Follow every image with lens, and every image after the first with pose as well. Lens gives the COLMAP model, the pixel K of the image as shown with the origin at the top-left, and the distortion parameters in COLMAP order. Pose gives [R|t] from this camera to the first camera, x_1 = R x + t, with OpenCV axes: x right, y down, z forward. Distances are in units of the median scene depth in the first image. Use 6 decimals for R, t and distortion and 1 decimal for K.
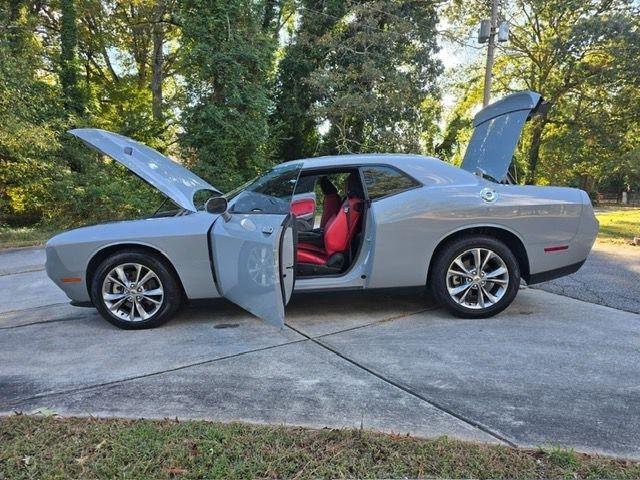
lens RADIAL K [[429.4, 0, 320.3], [0, 429.4, 235.3], [0, 0, 1]] dist [0.050263, -0.040347]
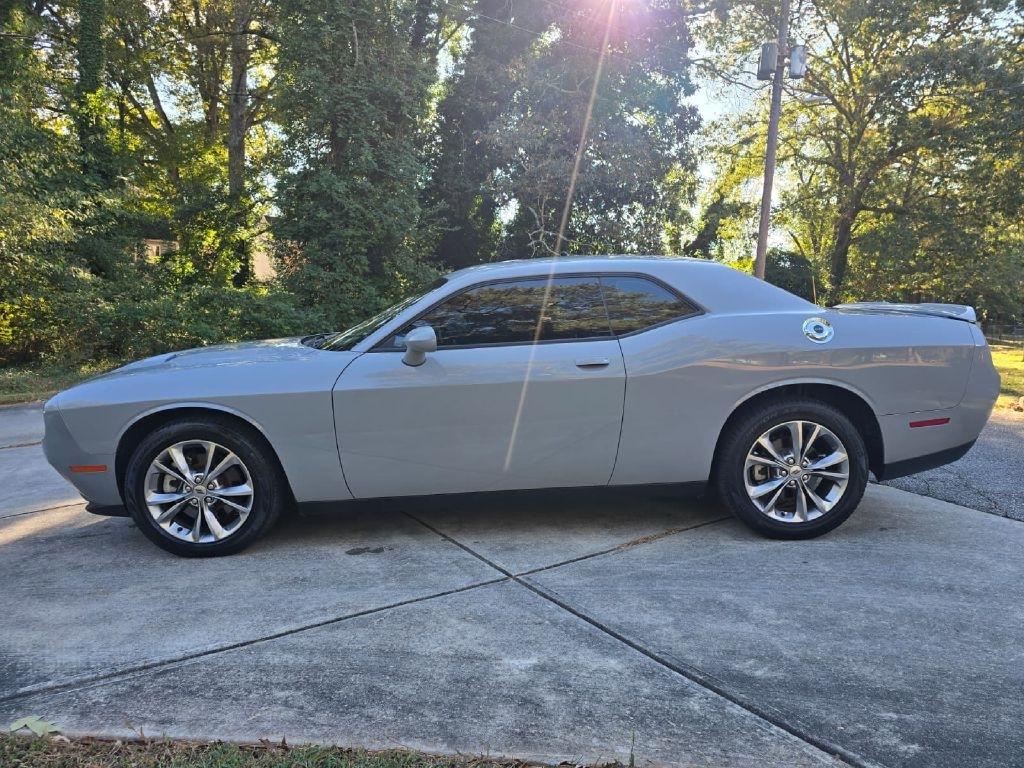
lens RADIAL K [[686.4, 0, 512.0], [0, 686.4, 384.0], [0, 0, 1]] dist [0.051344, -0.039863]
pose [[0.999674, 0.010708, 0.023174, -0.036454], [-0.010689, 0.999942, -0.000973, -0.010701], [-0.023183, 0.000725, 0.999731, 0.066535]]
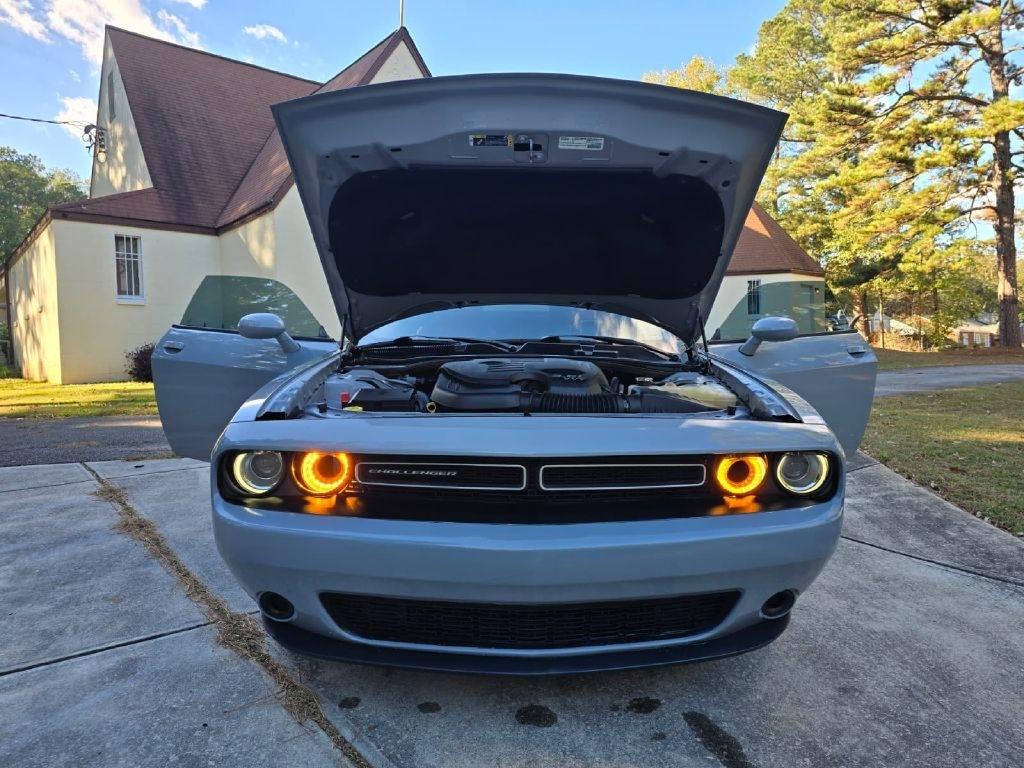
lens RADIAL K [[688.9, 0, 530.1], [0, 688.9, 383.3], [0, 0, 1]] dist [0.045932, -0.036071]
pose [[-0.040491, -0.055075, 0.997661, -0.941564], [0.126087, 0.990216, 0.059781, -0.069197], [-0.991192, 0.128213, -0.033151, 1.034363]]
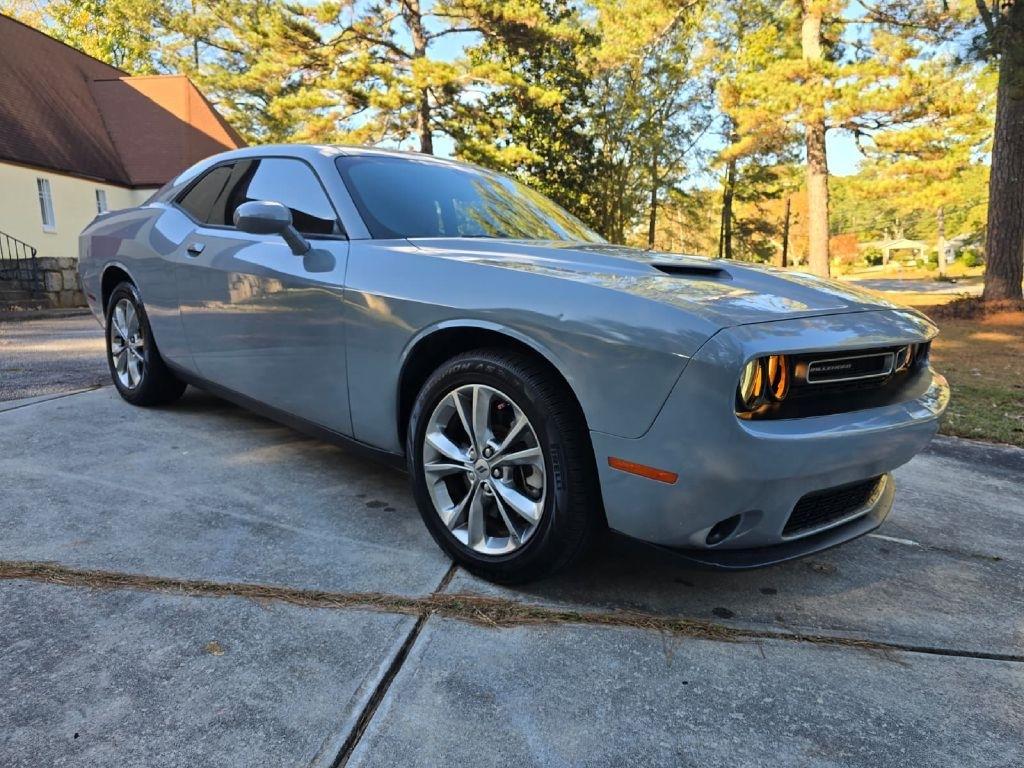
lens RADIAL K [[688.9, 0, 530.1], [0, 688.9, 383.3], [0, 0, 1]] dist [0.045932, -0.036071]
pose [[-0.741743, -0.116227, 0.660537, -0.698665], [0.067791, 0.966833, 0.246248, -0.106540], [-0.667250, 0.227431, -0.709262, 1.489329]]
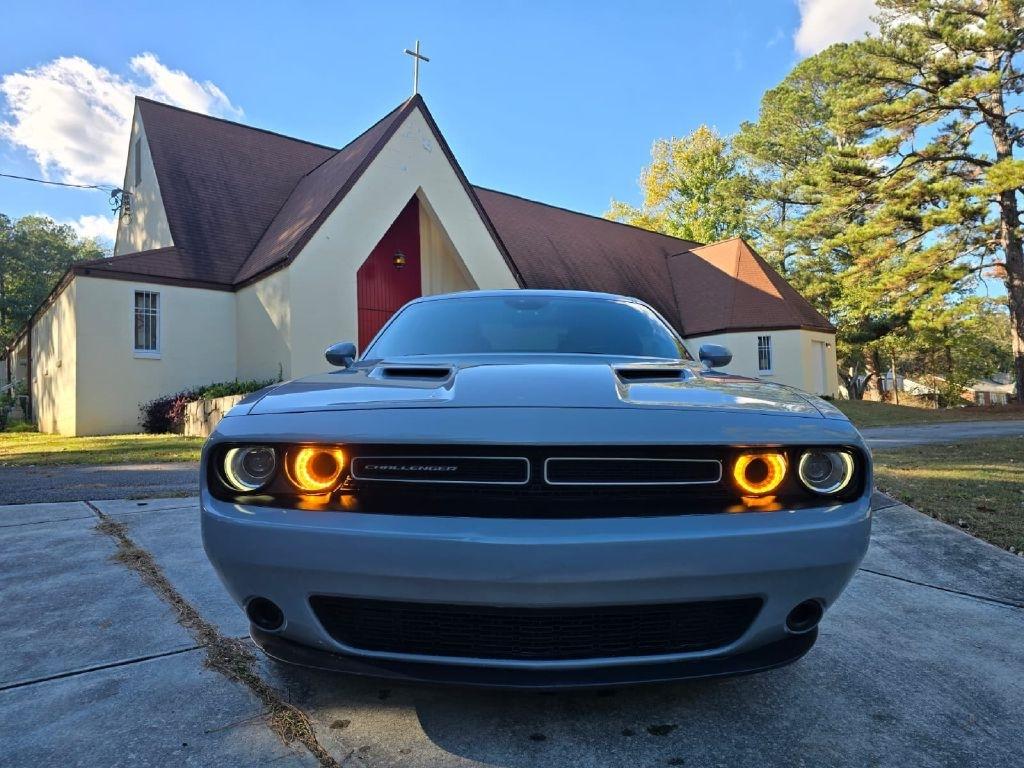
lens RADIAL K [[686.6, 0, 524.2], [0, 686.6, 388.6], [0, 0, 1]] dist [0.048216, -0.037871]
pose [[-0.016736, 0.025289, 0.999540, -0.923486], [0.127355, 0.991592, -0.022955, -0.030594], [-0.991716, 0.126912, -0.019816, 1.035205]]
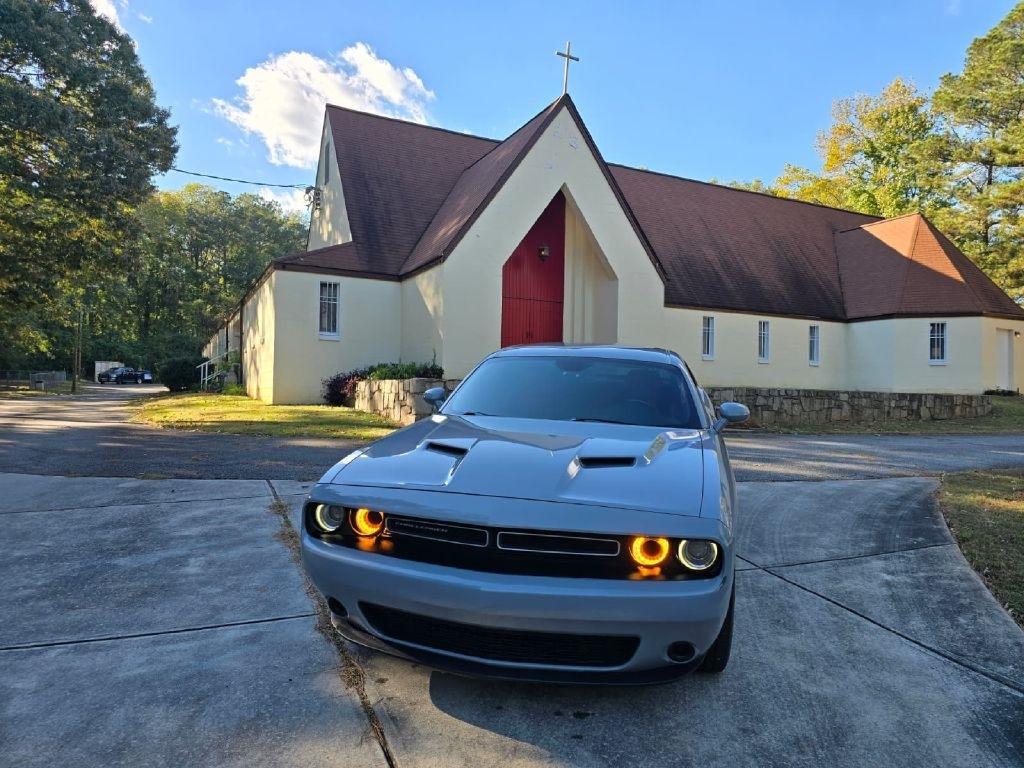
lens RADIAL K [[682.0, 0, 529.6], [0, 682.0, 384.6], [0, 0, 1]] dist [0.070578, -0.067444]
pose [[0.207312, -0.013845, 0.978177, -1.096464], [0.084056, 0.996454, -0.003711, -0.114445], [-0.974657, 0.082991, 0.207740, 0.875384]]
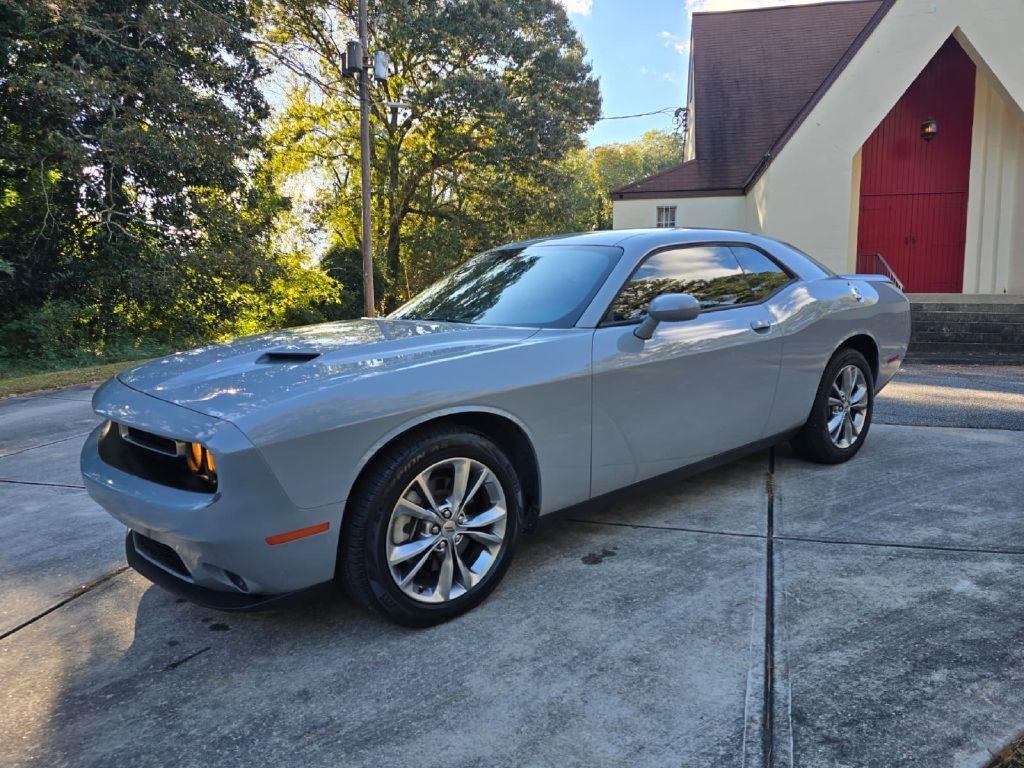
lens RADIAL K [[686.6, 0, 524.2], [0, 686.6, 388.6], [0, 0, 1]] dist [0.048216, -0.037871]
pose [[0.768509, -0.089905, 0.633491, -0.651363], [0.087031, 0.995565, 0.035711, -0.015213], [-0.633892, 0.027689, 0.772926, 0.374418]]
